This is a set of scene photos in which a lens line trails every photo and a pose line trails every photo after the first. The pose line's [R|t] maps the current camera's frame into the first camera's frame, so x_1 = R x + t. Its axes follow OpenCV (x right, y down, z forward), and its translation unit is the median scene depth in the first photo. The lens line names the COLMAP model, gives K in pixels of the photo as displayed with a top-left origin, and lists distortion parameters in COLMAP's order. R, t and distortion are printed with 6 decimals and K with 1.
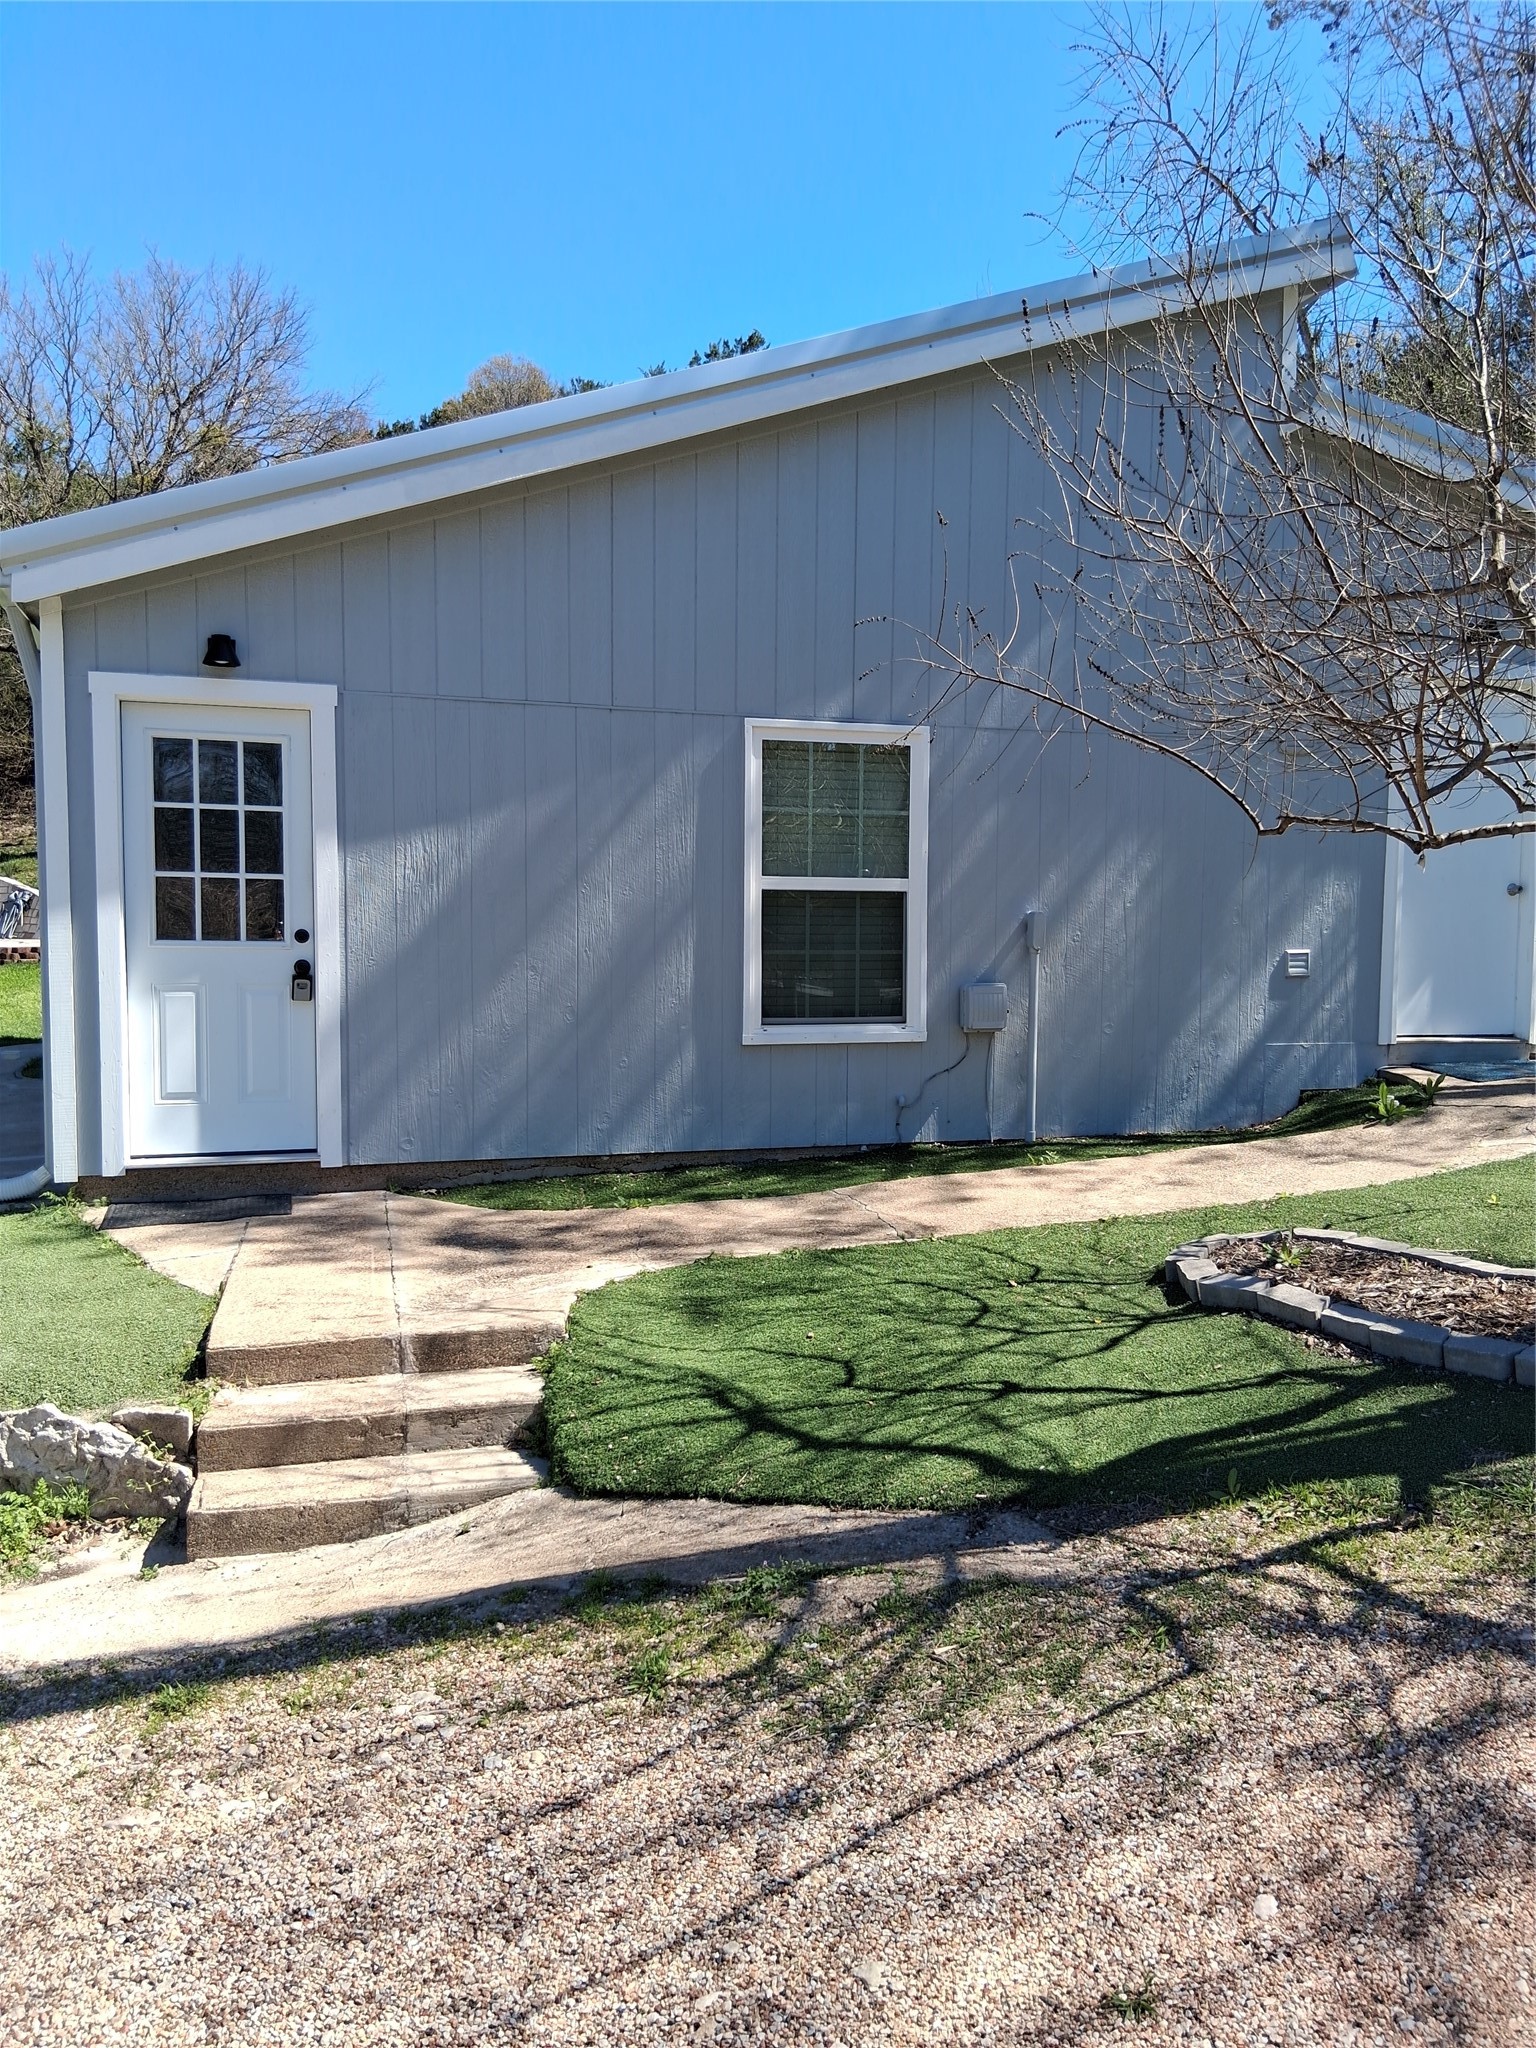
lens RADIAL K [[1538.5, 0, 783.0], [0, 1538.5, 1035.5], [0, 0, 1]] dist [0.124518, -0.224639]
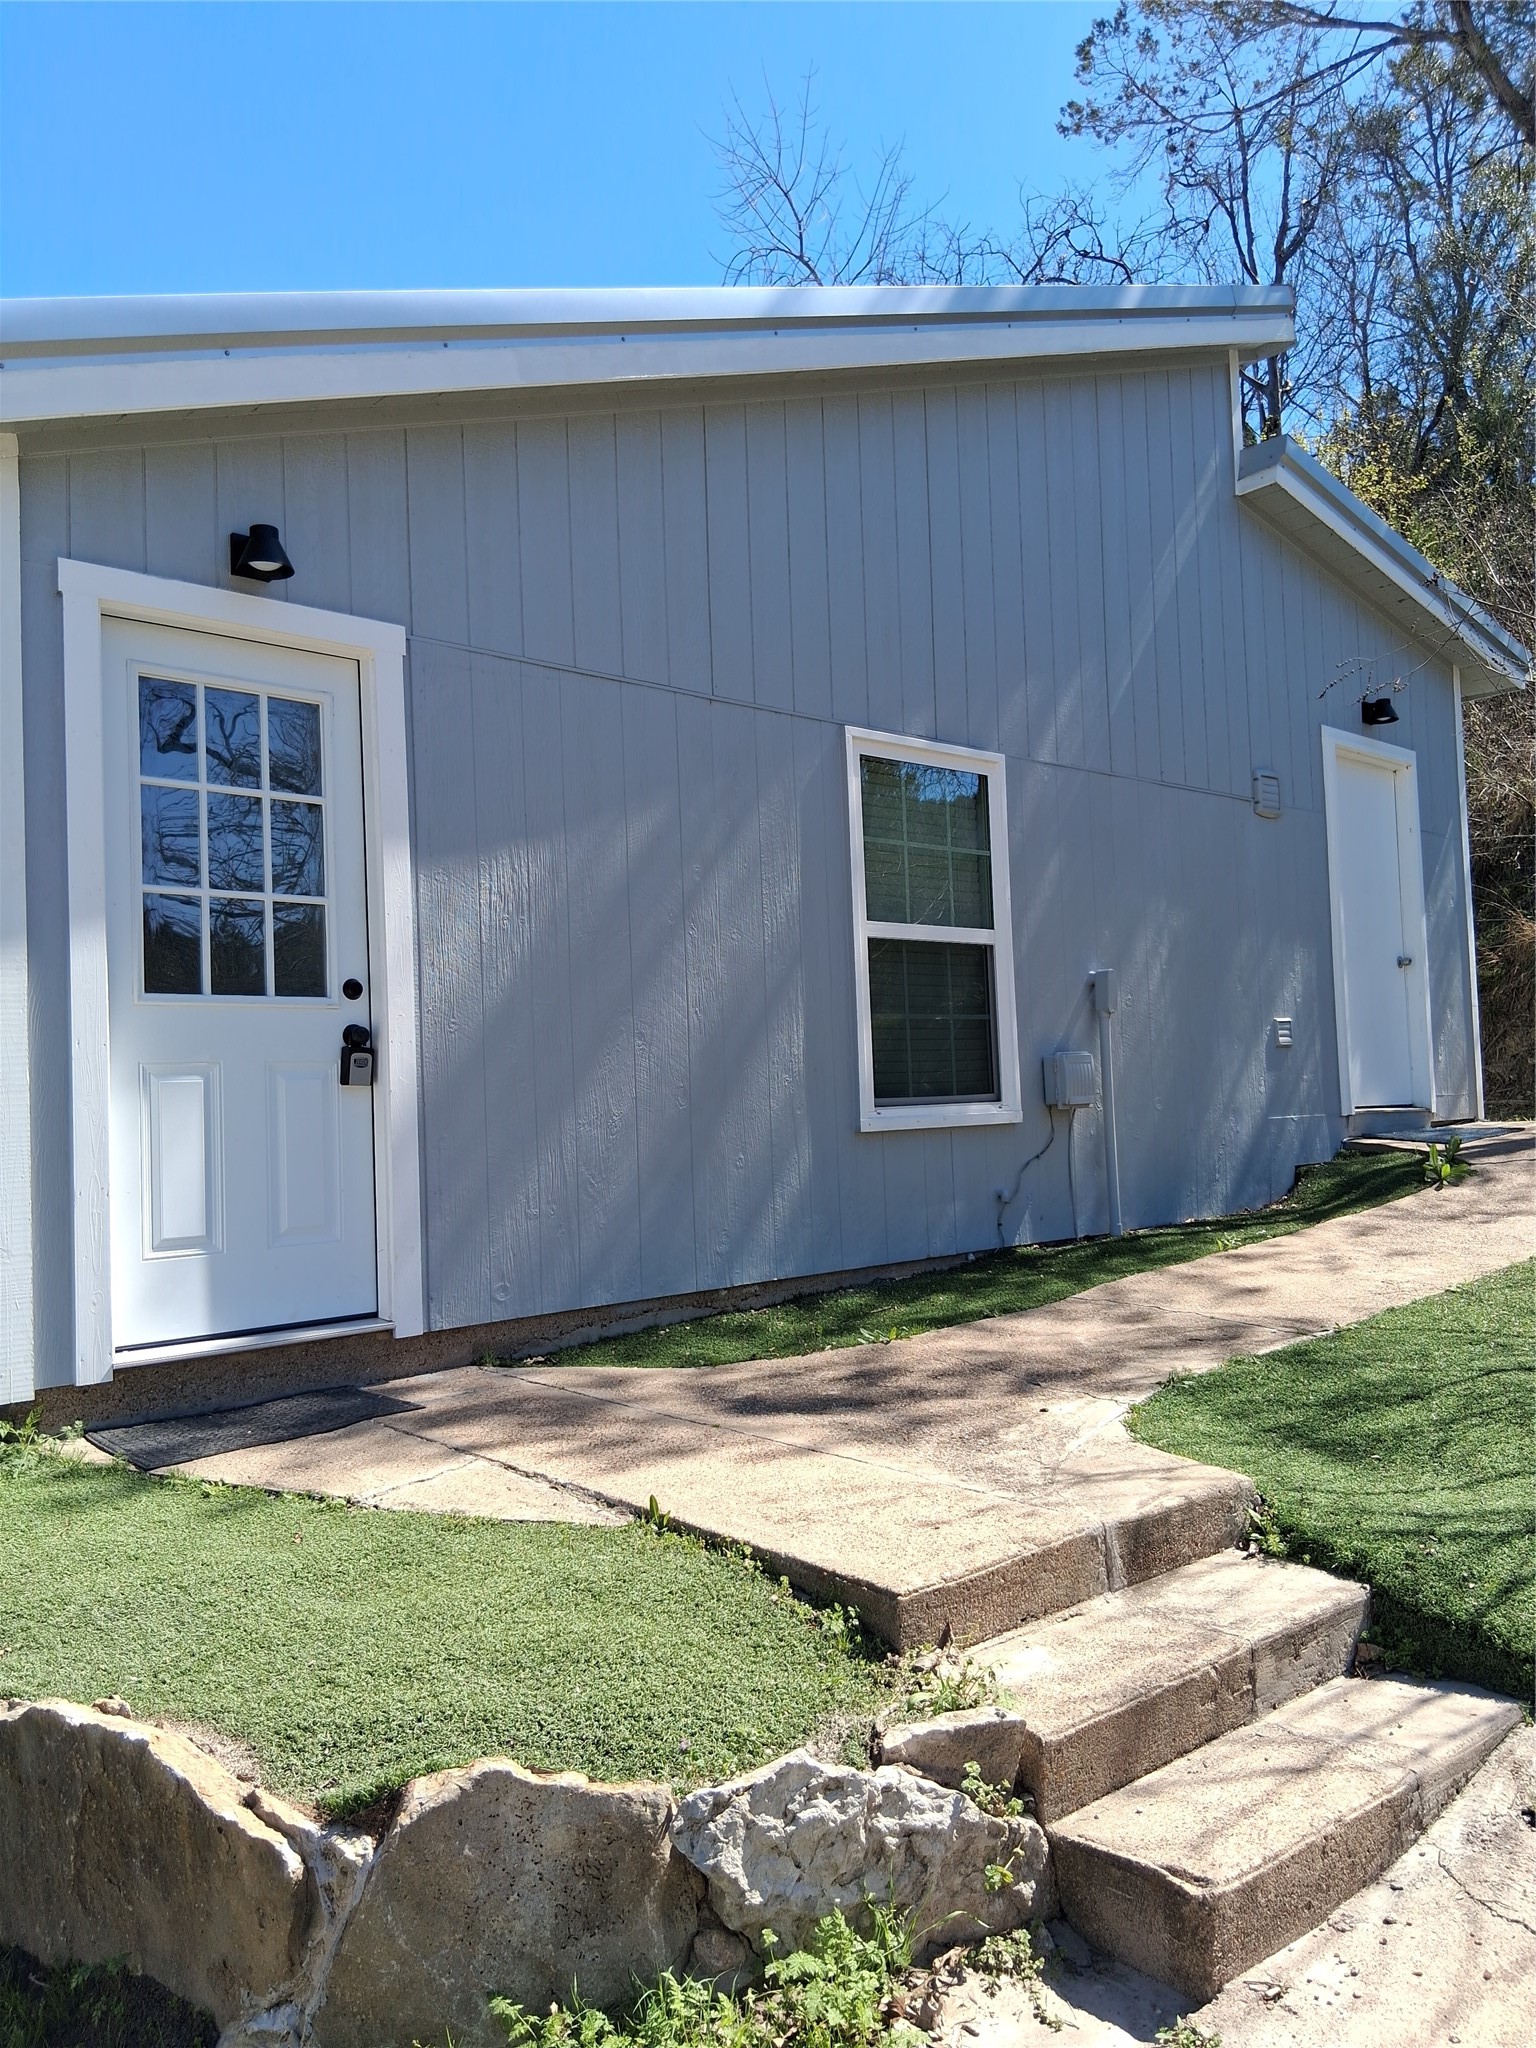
lens RADIAL K [[1538.5, 0, 783.0], [0, 1538.5, 1035.5], [0, 0, 1]] dist [0.124518, -0.224639]
pose [[0.908024, -0.023993, 0.418231, -0.420396], [0.073373, 0.992035, -0.102391, 0.037285], [-0.412443, 0.123660, 0.902551, 0.325258]]
